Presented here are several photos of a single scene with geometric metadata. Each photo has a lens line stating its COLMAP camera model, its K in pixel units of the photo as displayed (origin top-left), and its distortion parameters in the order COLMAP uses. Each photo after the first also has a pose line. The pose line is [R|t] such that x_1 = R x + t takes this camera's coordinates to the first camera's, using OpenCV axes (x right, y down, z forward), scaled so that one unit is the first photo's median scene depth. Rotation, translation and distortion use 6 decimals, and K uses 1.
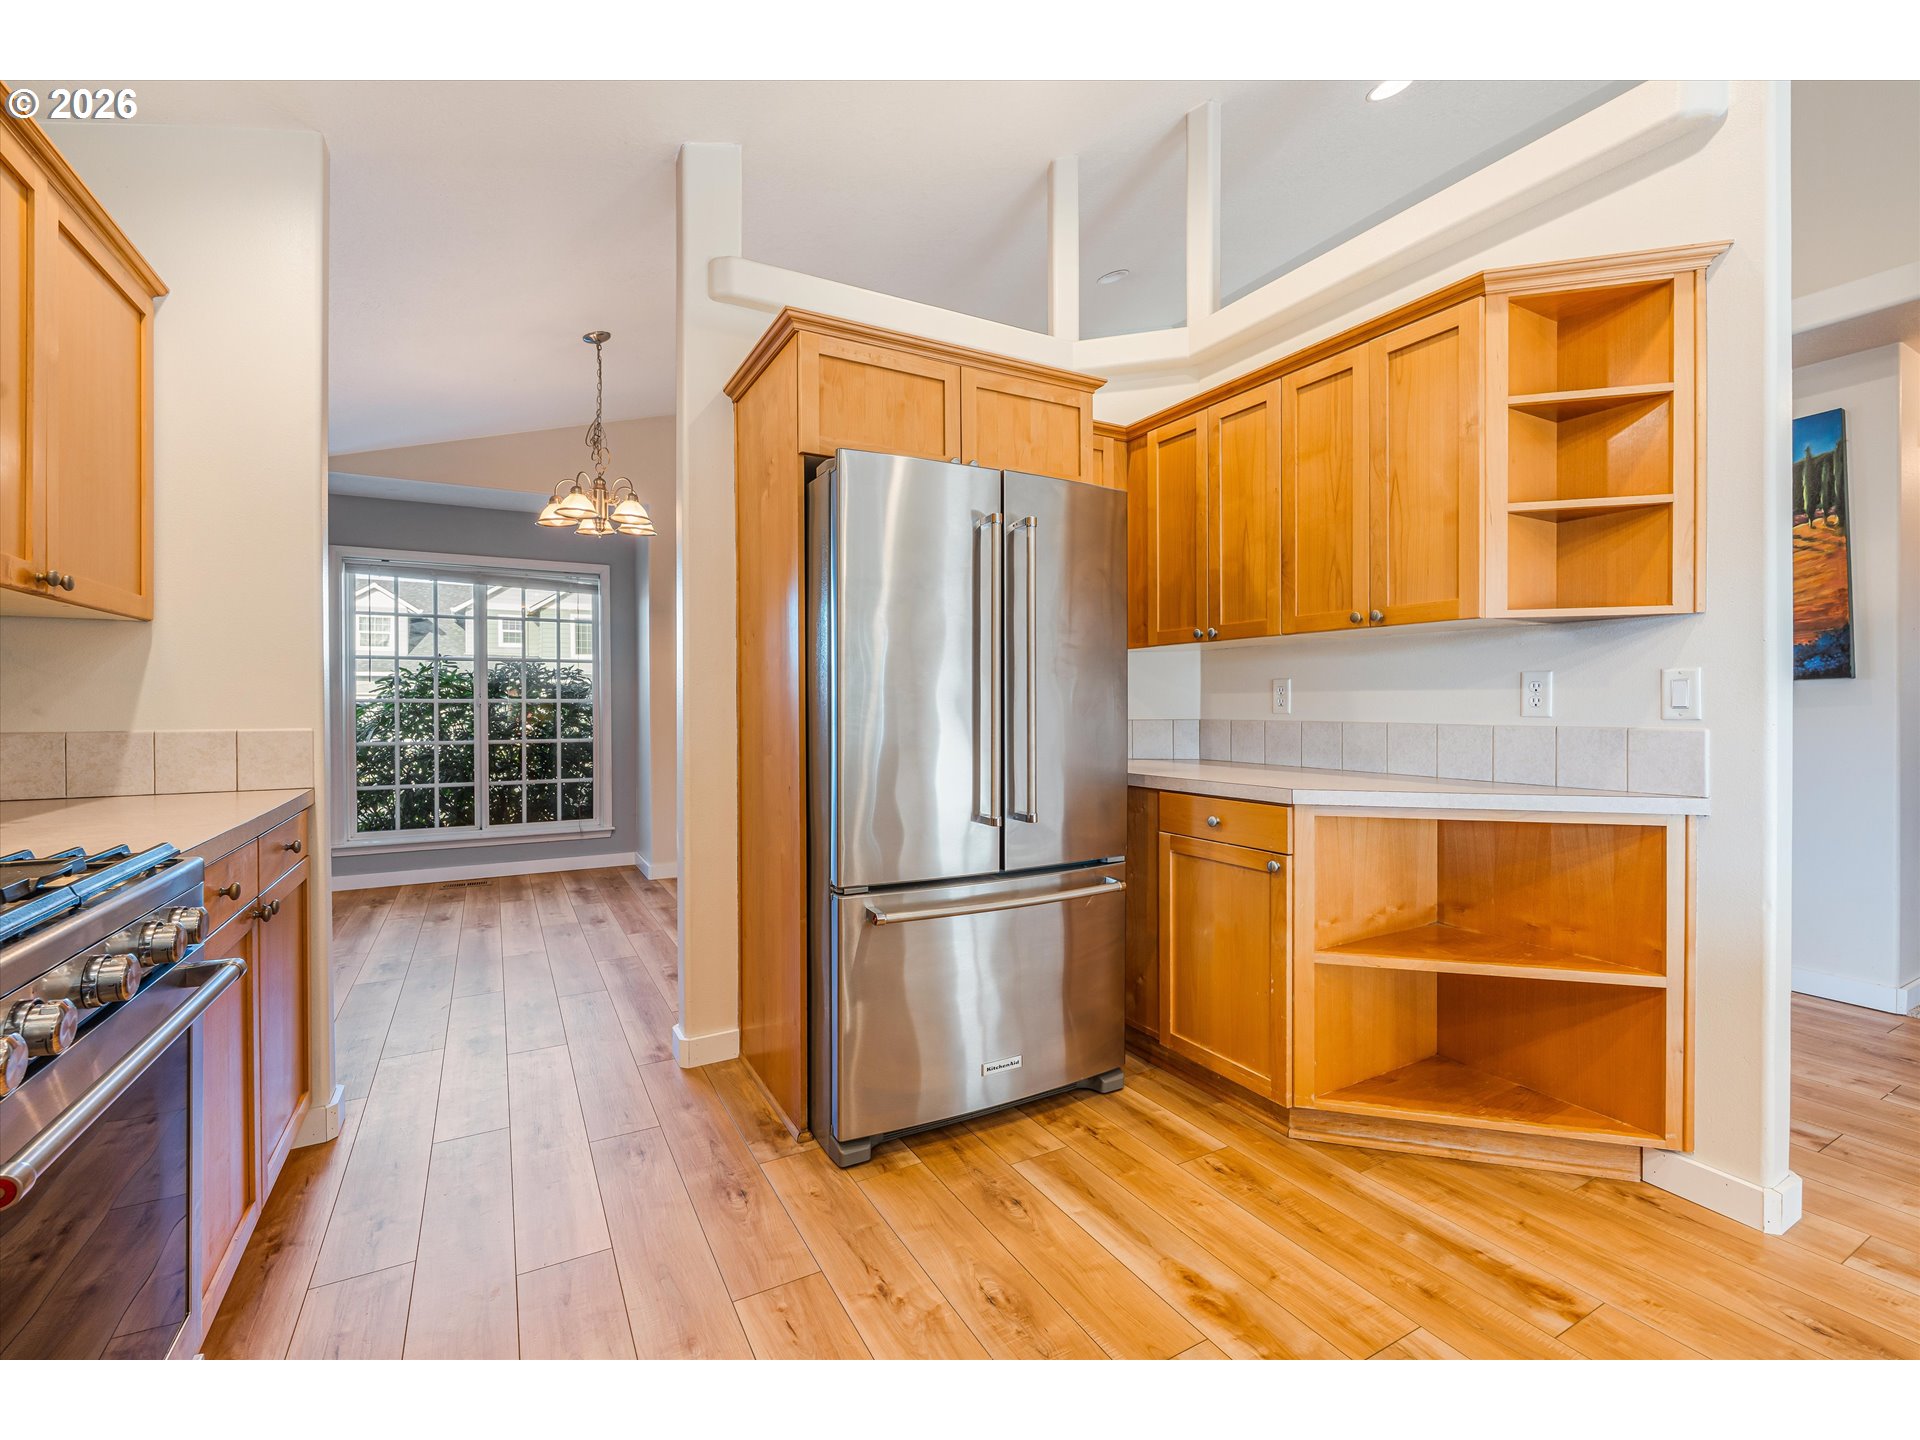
lens RADIAL K [[843.8, 0, 965.5], [0, 843.8, 711.9], [0, 0, 1]] dist [-0.002460, -0.000696]
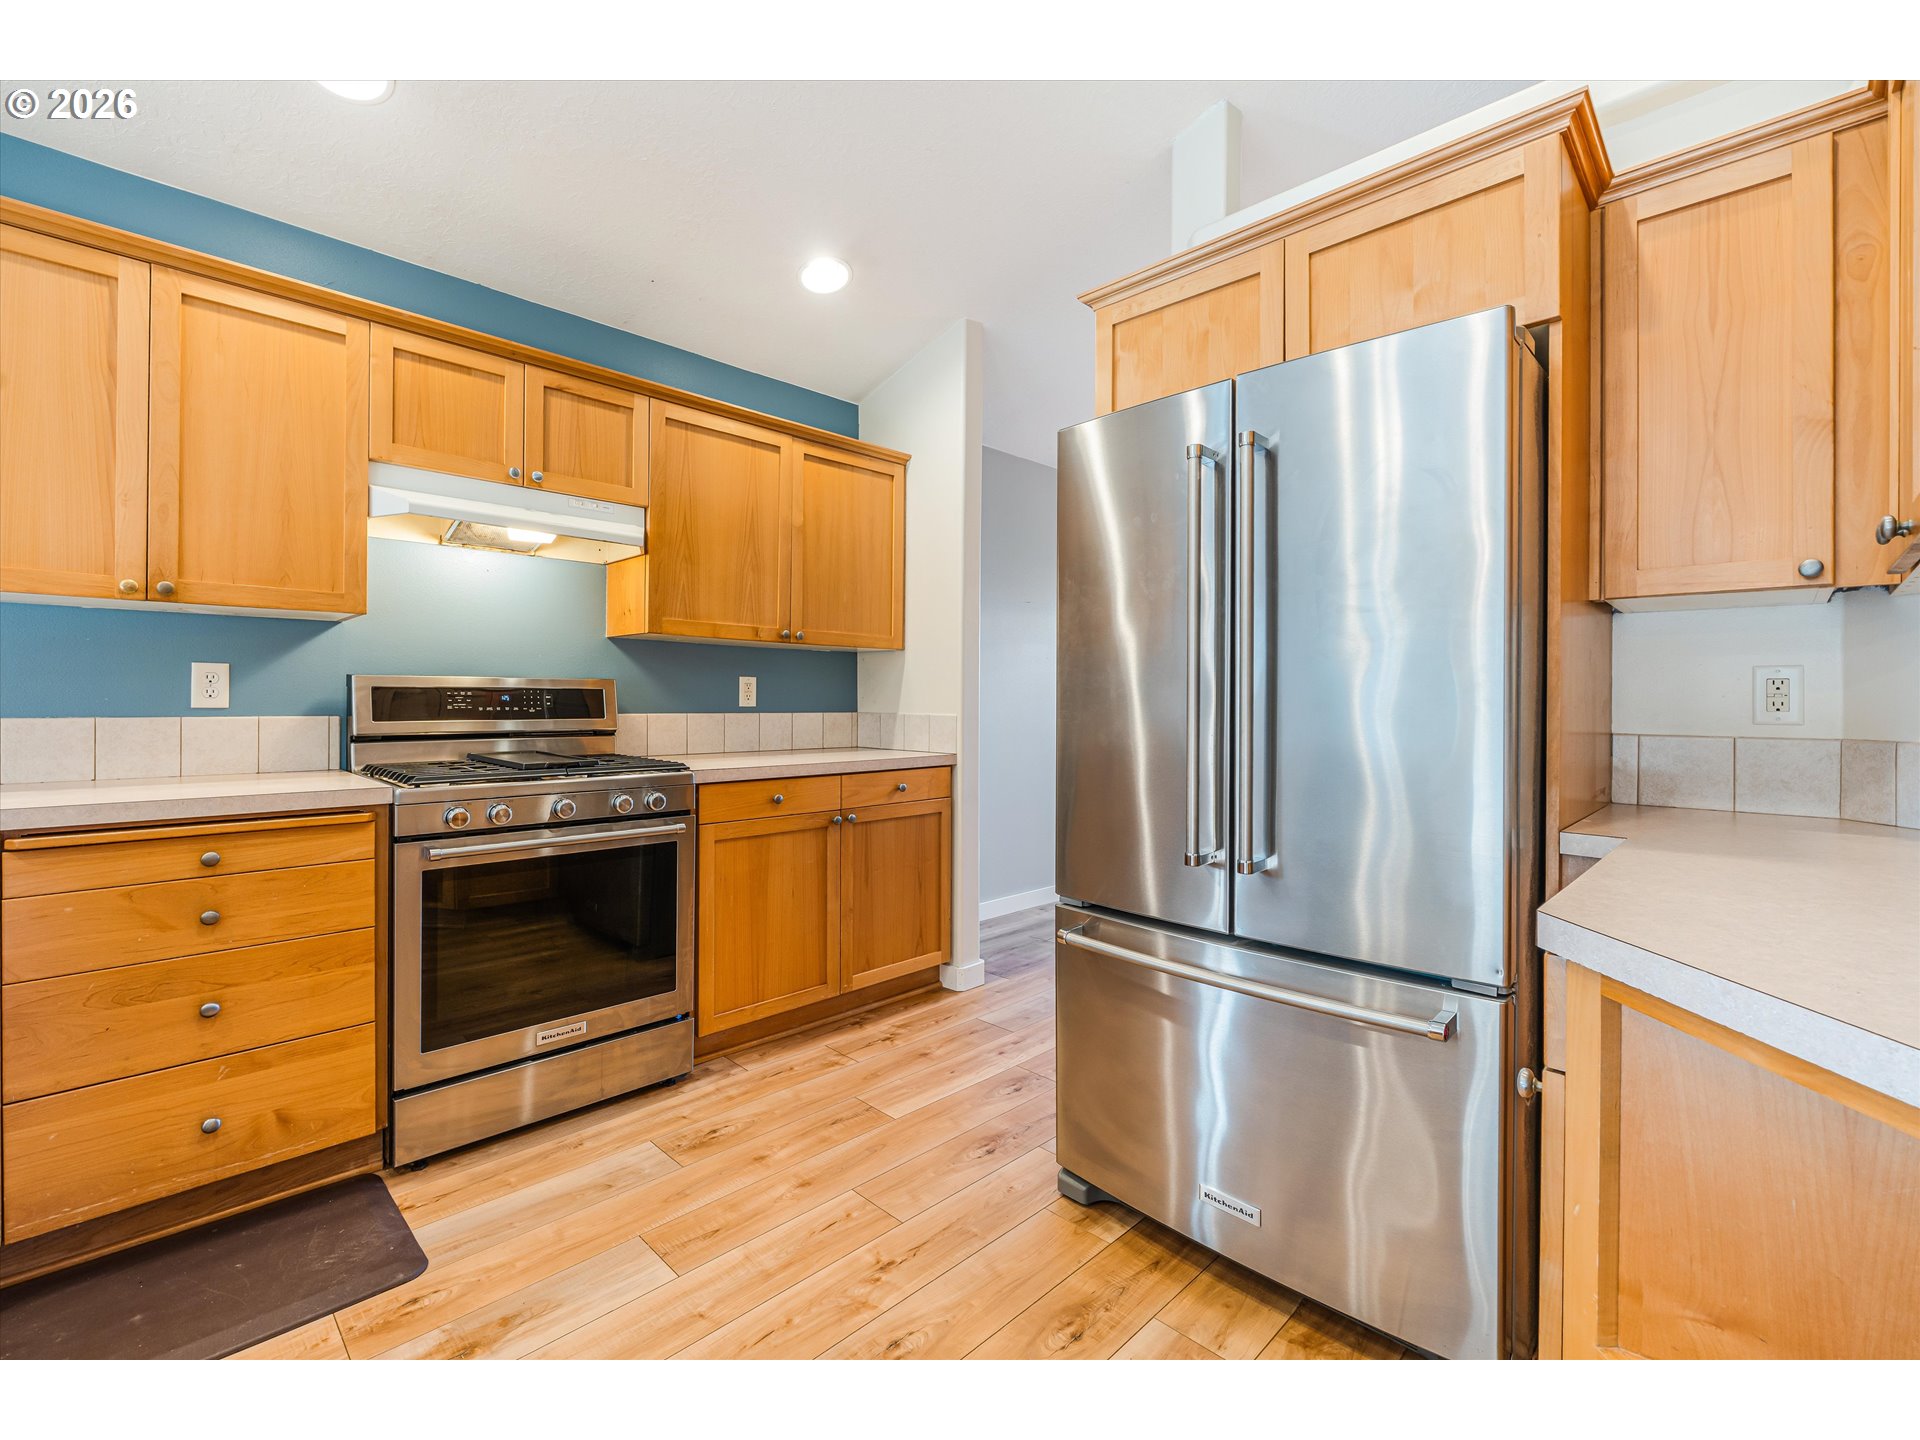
lens RADIAL K [[843.8, 0, 957.7], [0, 843.8, 700.7], [0, 0, 1]] dist [-0.002460, -0.000696]
pose [[0.273866, 0.005881, -0.961750, 0.709121], [-0.016250, 0.999867, 0.001486, -0.006878], [0.961630, 0.015221, 0.273926, 0.611199]]
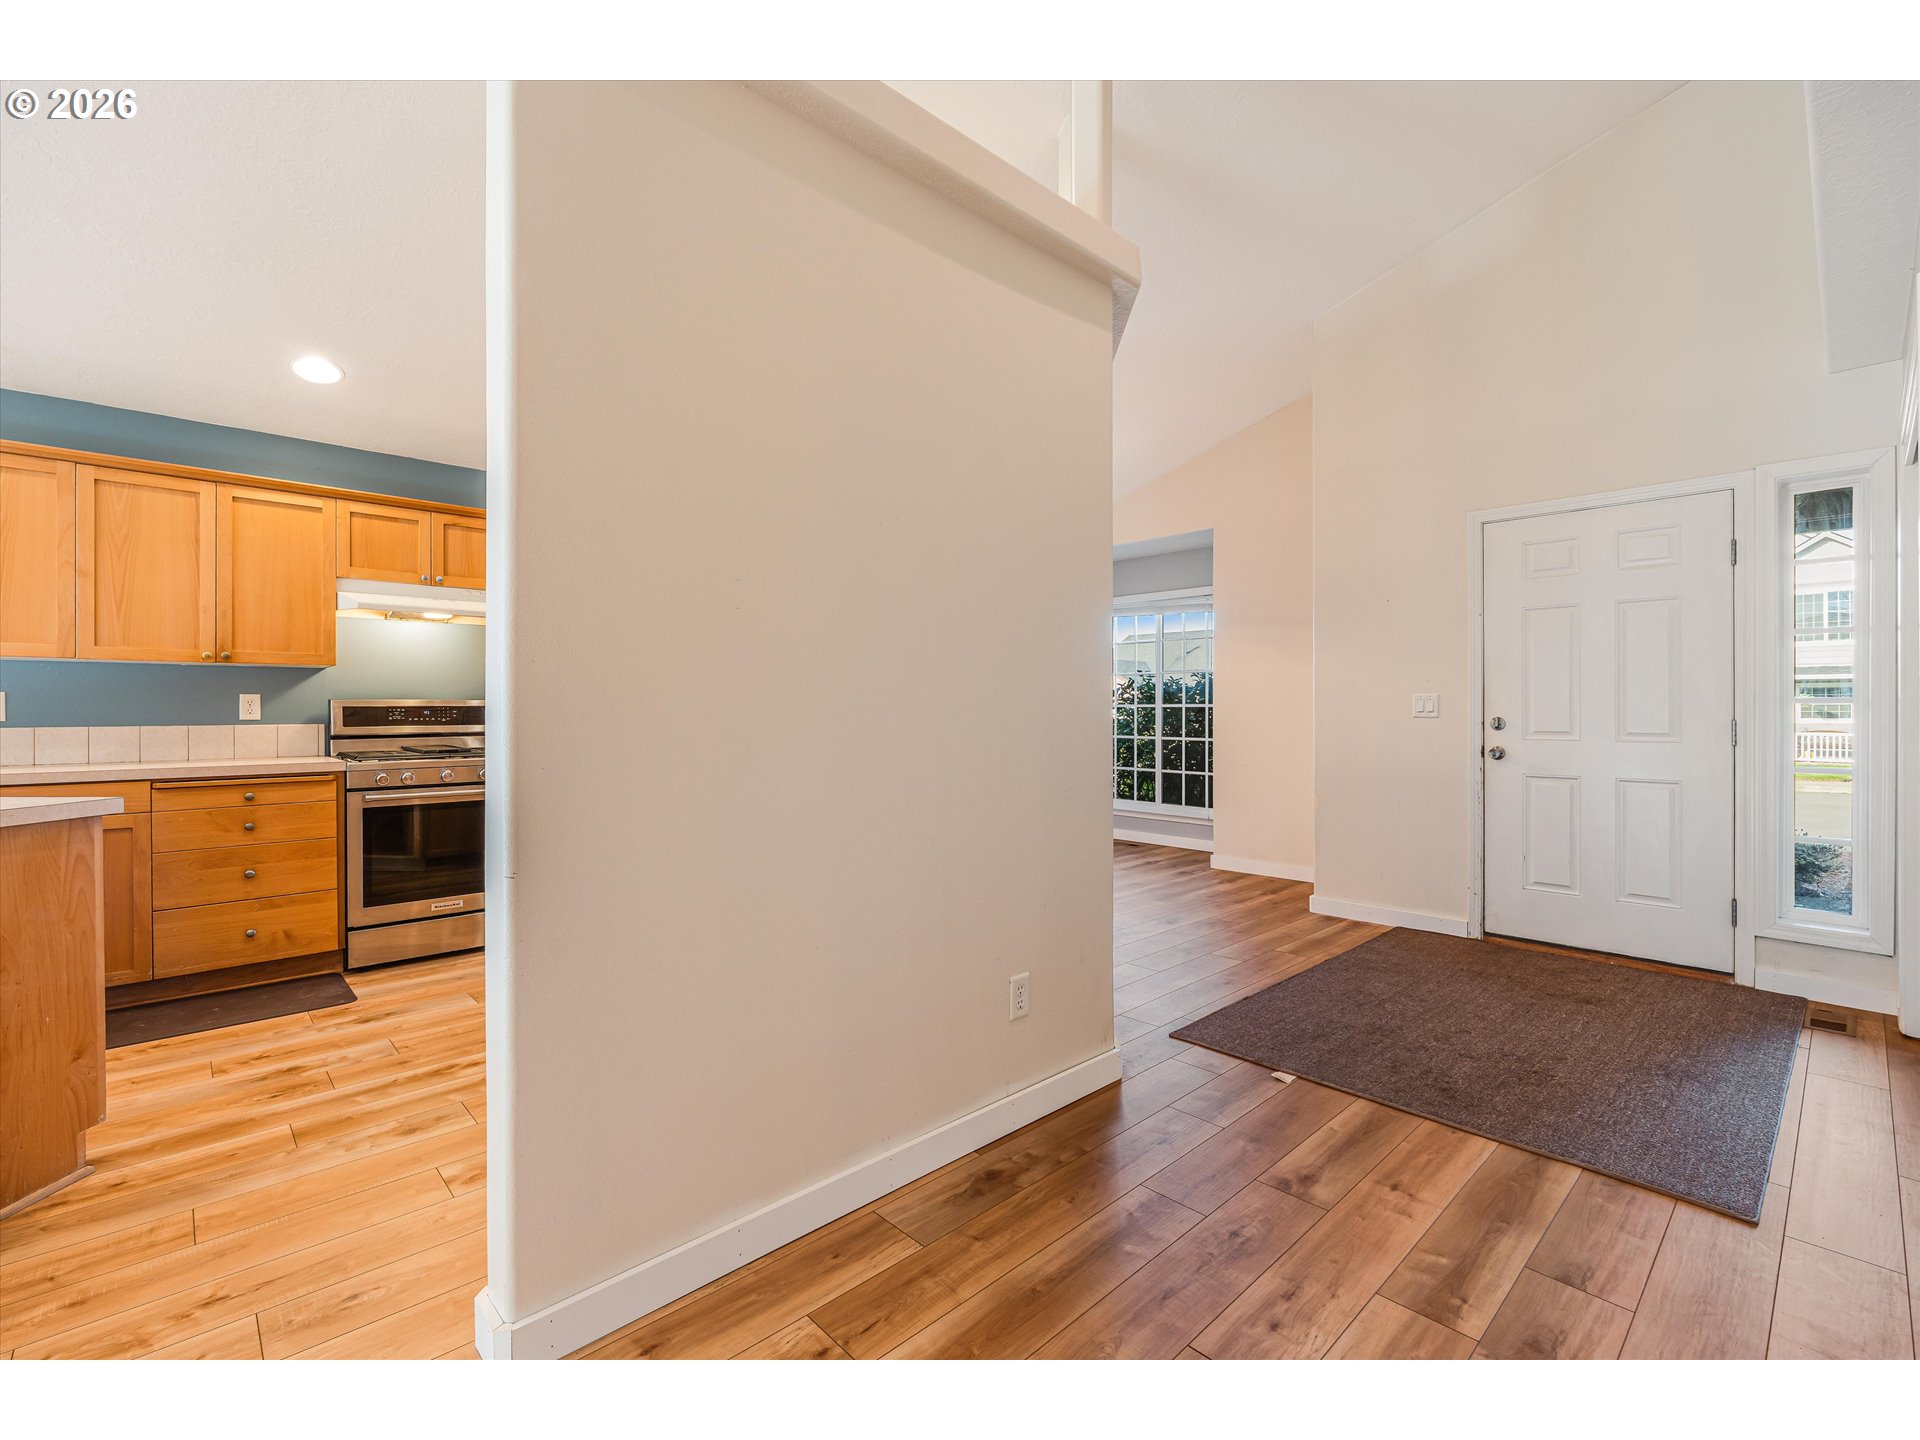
lens RADIAL K [[843.8, 0, 951.5], [0, 843.8, 710.1], [0, 0, 1]] dist [-0.002460, -0.000696]
pose [[0.235892, 0.003781, -0.971772, 1.601444], [-0.007213, 0.999972, 0.002140, -0.017228], [0.971752, 0.006504, 0.235913, 1.061090]]
